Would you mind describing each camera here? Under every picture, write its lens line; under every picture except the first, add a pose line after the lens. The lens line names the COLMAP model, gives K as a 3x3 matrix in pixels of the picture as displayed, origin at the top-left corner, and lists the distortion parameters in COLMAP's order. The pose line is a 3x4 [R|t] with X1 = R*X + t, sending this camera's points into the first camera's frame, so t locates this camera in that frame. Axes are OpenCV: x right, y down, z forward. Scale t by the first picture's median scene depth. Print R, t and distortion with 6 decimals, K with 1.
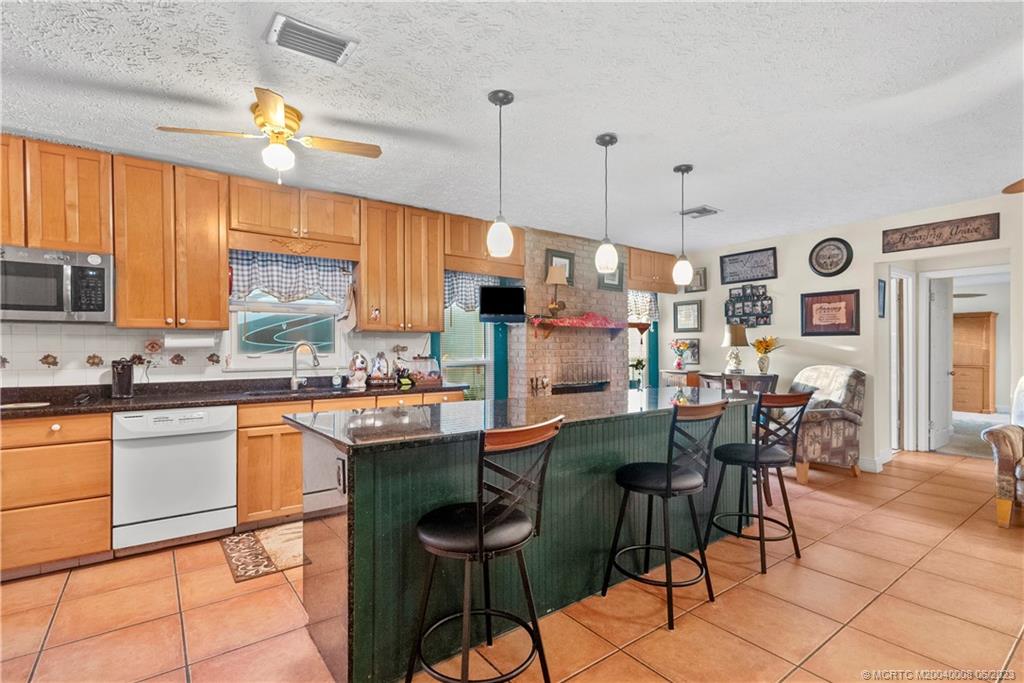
lens RADIAL K [[478.9, 0, 510.8], [0, 478.9, 347.1], [0, 0, 1]] dist [0.001926, -0.000033]
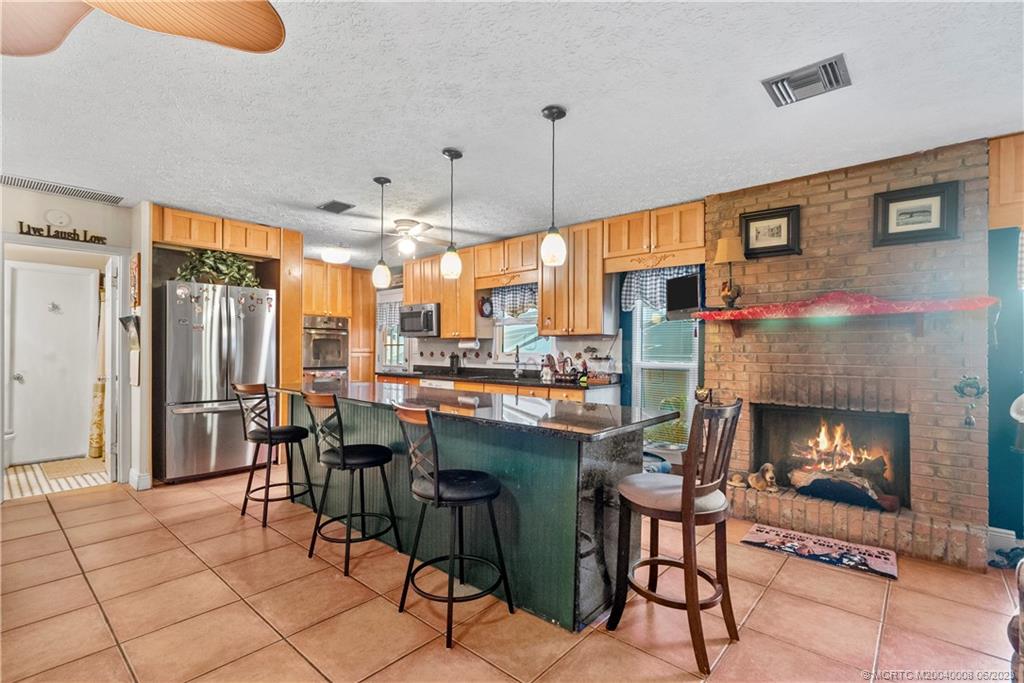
lens RADIAL K [[478.9, 0, 512.0], [0, 478.9, 344.5], [0, 0, 1]] dist [0.001926, -0.000033]
pose [[0.221016, -0.000011, -0.975270, 0.968944], [0.005270, 0.999985, 0.001183, -0.013001], [0.975256, -0.005401, 0.221013, 0.677080]]
